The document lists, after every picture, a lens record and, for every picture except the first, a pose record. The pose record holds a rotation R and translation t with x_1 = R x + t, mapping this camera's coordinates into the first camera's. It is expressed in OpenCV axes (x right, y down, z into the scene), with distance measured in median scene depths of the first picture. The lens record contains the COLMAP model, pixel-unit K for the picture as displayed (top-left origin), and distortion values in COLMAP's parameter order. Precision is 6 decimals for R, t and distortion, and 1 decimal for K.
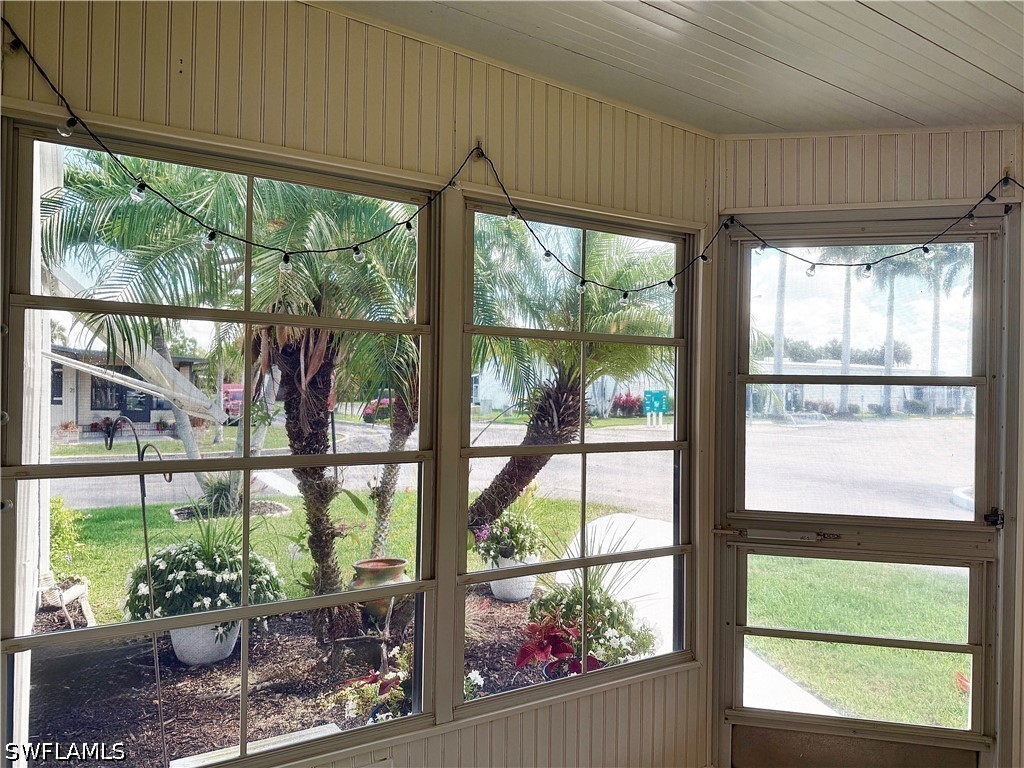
lens RADIAL K [[737.2, 0, 514.2], [0, 737.2, 384.3], [0, 0, 1]] dist [0.063074, -0.066935]
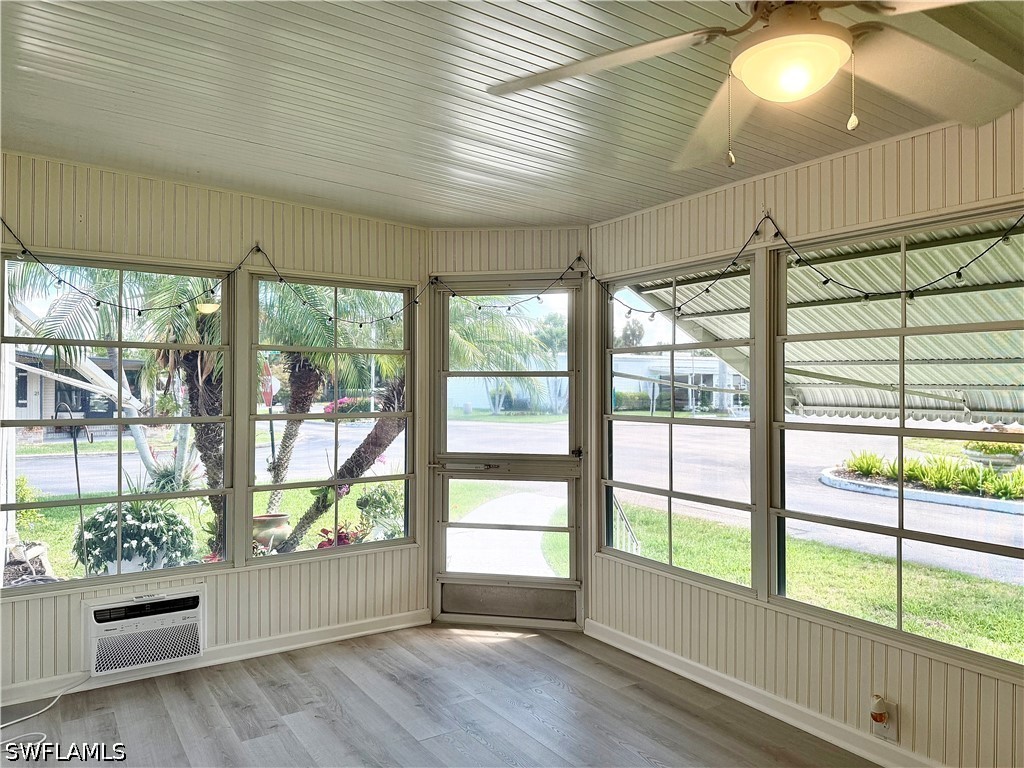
lens RADIAL K [[737.2, 0, 514.8], [0, 737.2, 380.4], [0, 0, 1]] dist [0.063074, -0.066935]
pose [[0.999389, -0.010888, 0.033219, 0.237183], [0.011052, 0.999928, -0.004773, 0.009651], [-0.033164, 0.005137, 0.999437, -0.380092]]
